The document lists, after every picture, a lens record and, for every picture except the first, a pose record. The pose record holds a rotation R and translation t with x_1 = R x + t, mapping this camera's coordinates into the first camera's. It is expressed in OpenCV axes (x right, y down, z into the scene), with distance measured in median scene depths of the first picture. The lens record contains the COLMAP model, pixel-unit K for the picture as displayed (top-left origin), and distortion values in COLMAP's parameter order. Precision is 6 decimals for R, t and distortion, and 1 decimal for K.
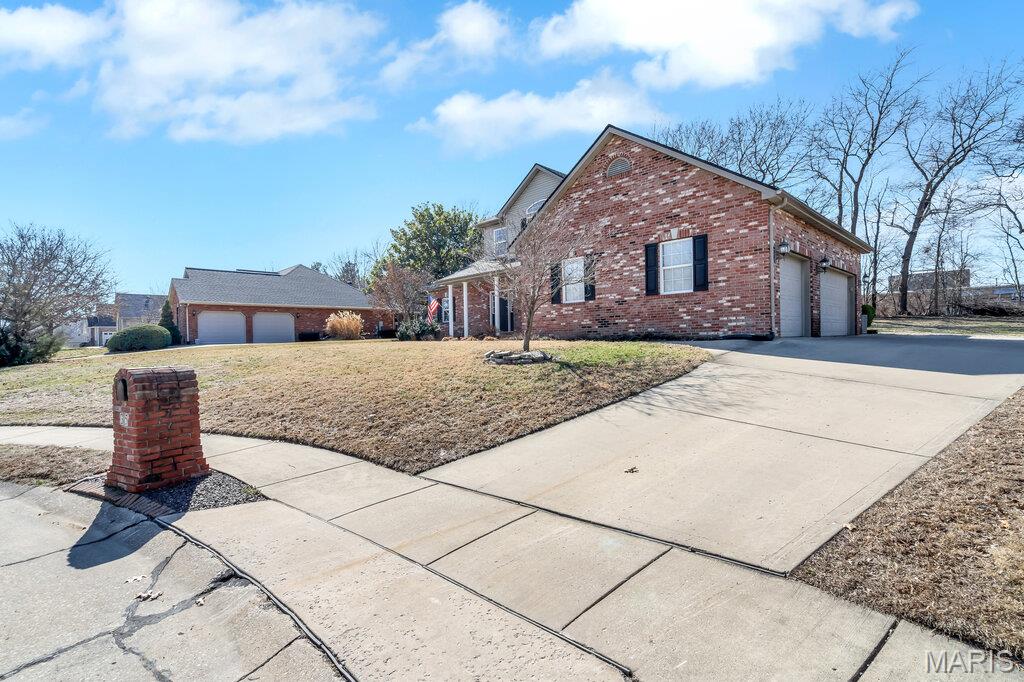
lens RADIAL K [[478.1, 0, 515.4], [0, 478.1, 343.8], [0, 0, 1]] dist [-0.000450, -0.000116]
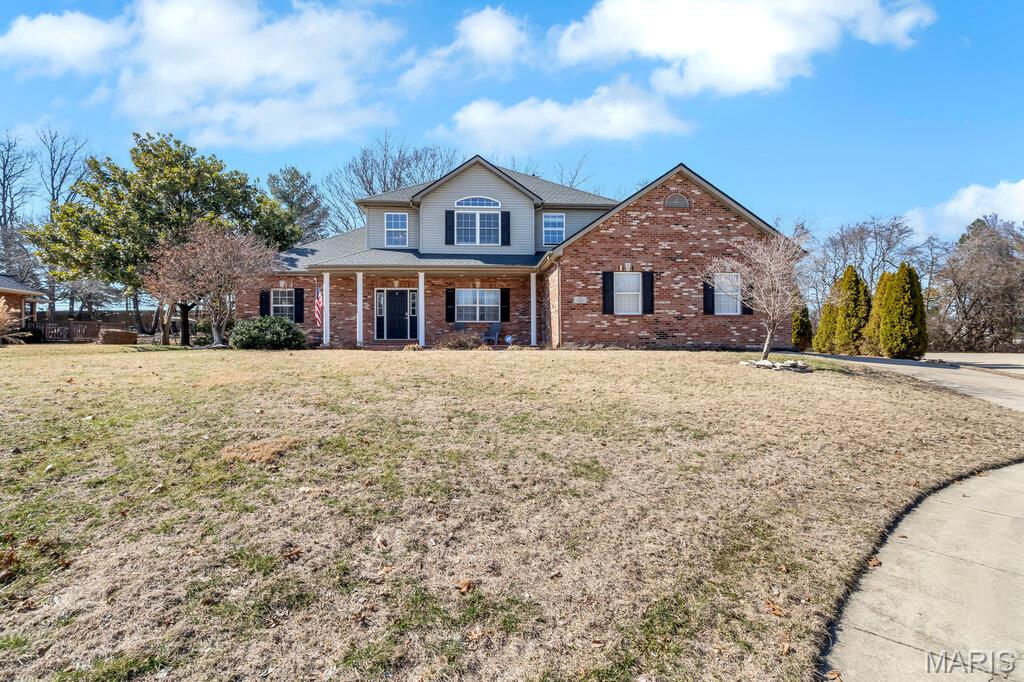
lens RADIAL K [[478.1, 0, 515.4], [0, 478.1, 343.8], [0, 0, 1]] dist [-0.000450, -0.000116]
pose [[0.640989, 0.019218, 0.767309, -0.918009], [-0.002065, 0.999726, -0.023314, 0.002868], [-0.767547, 0.013359, 0.640854, 0.565900]]
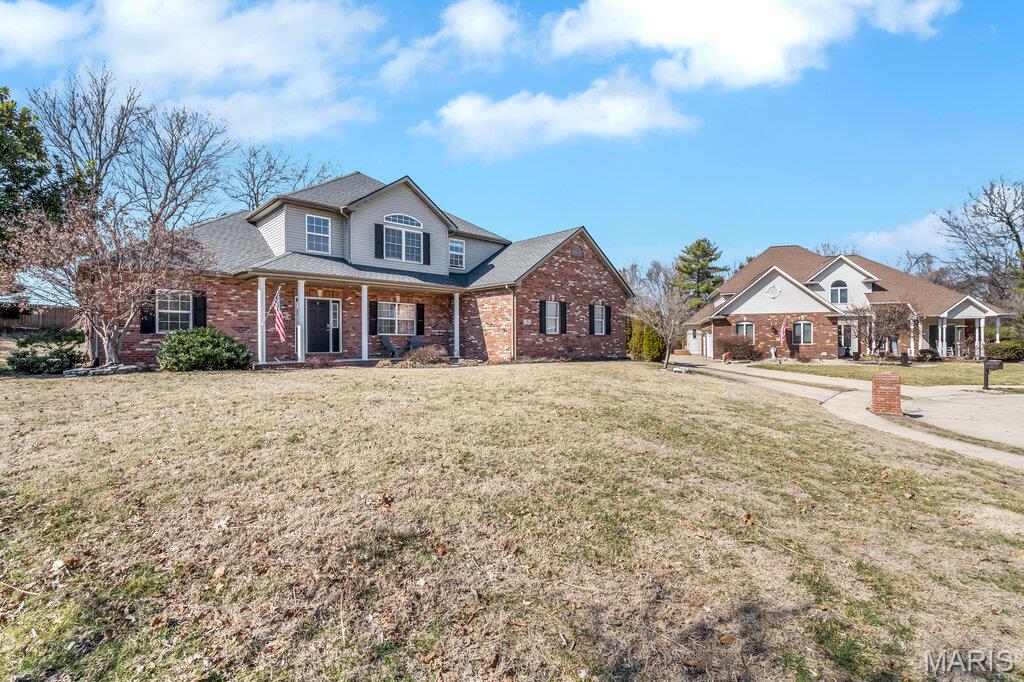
lens RADIAL K [[478.1, 0, 515.4], [0, 478.1, 343.8], [0, 0, 1]] dist [-0.000450, -0.000116]
pose [[0.007343, 0.017413, 0.999821, -1.370849], [0.011388, 0.999782, -0.017496, -0.038669], [-0.999908, 0.011514, 0.007143, 1.198475]]
